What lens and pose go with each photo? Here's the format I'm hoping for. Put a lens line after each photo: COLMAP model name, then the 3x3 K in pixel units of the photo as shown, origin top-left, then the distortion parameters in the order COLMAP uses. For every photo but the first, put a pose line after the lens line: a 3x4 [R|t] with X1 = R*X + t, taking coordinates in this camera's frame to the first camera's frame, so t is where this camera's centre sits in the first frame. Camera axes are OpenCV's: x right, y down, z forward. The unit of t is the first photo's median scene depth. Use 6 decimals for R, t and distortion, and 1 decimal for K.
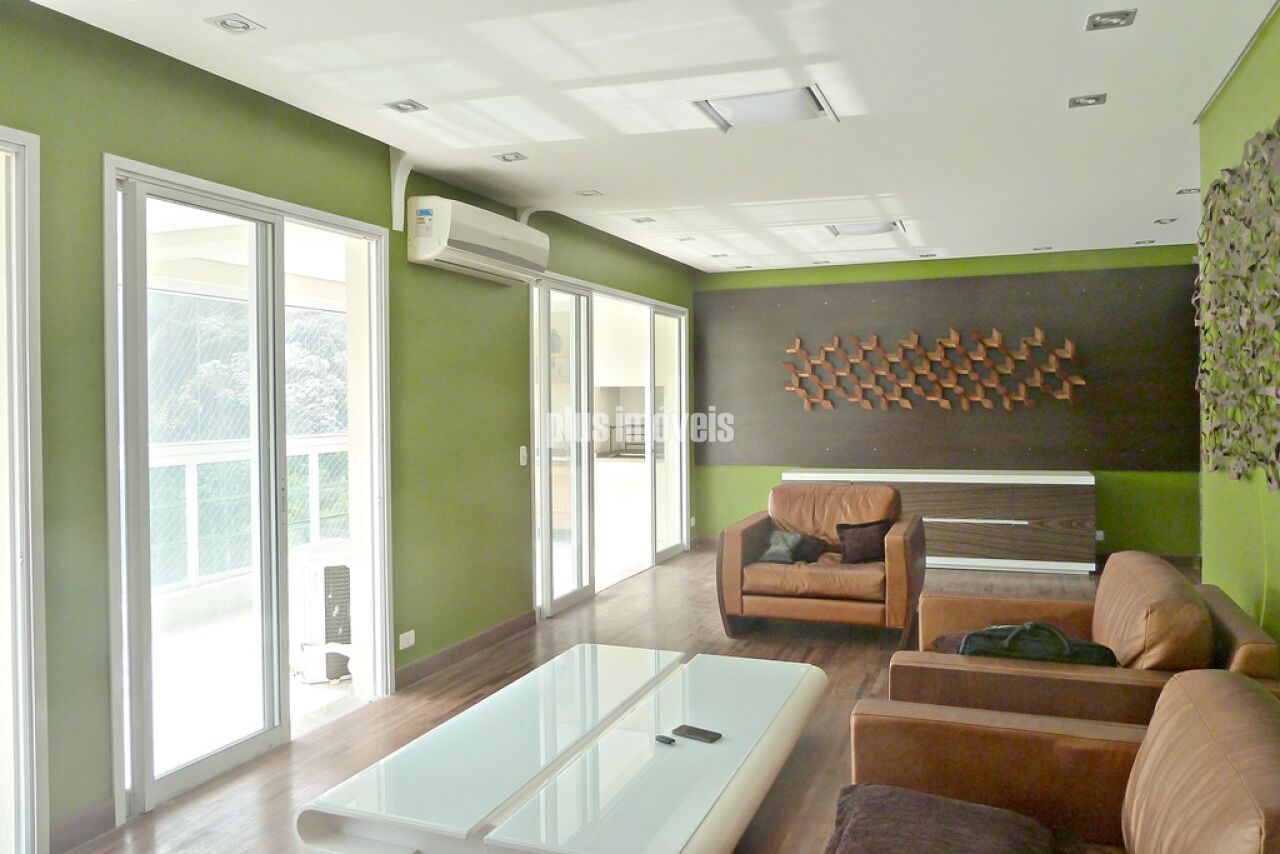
lens RADIAL K [[915.2, 0, 658.0], [0, 915.2, 389.5], [0, 0, 1]] dist [-0.042716, 0.014346]
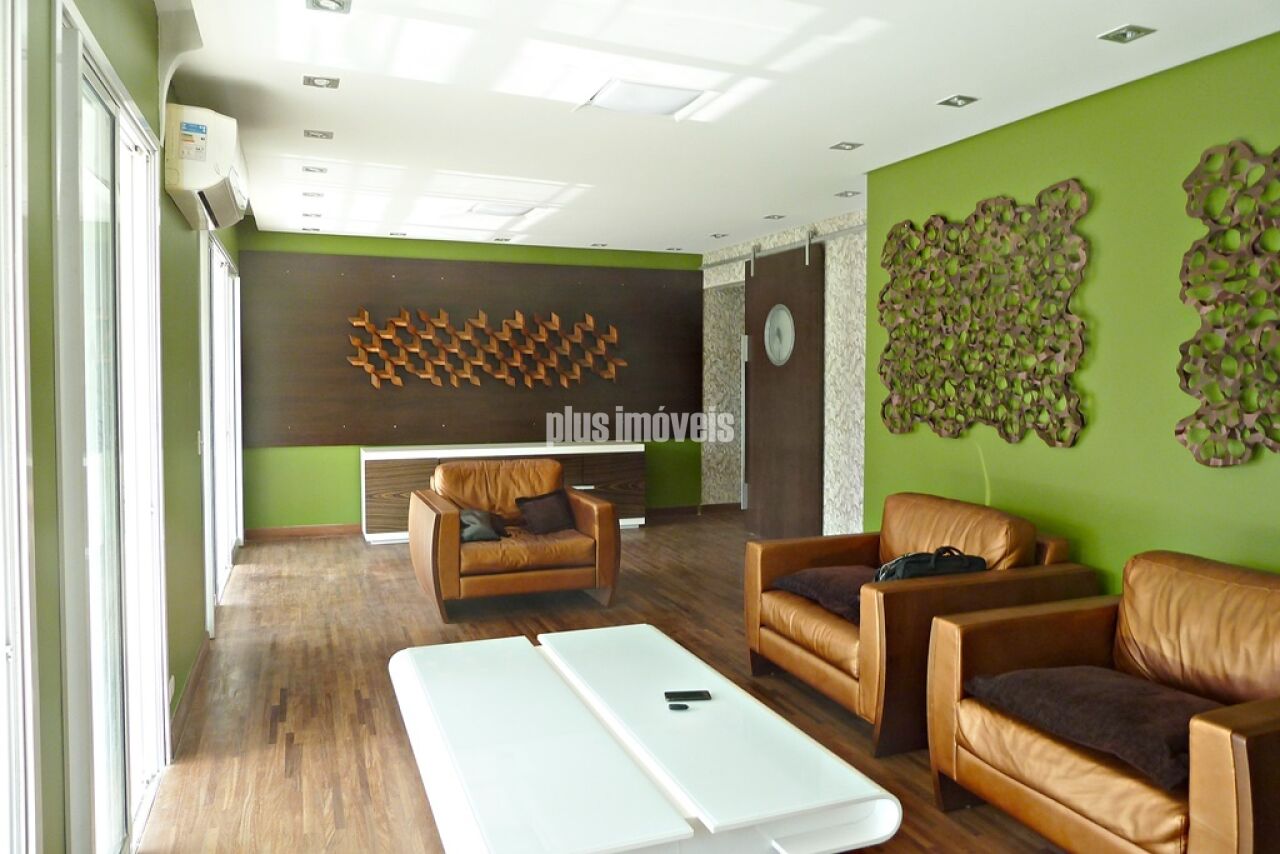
lens RADIAL K [[915.2, 0, 639.8], [0, 915.2, 375.1], [0, 0, 1]] dist [-0.042716, 0.014346]
pose [[0.746274, 0.010850, 0.665551, -0.378863], [-0.016993, 0.999852, 0.002755, 0.004231], [-0.665422, -0.013366, 0.746348, 0.141852]]
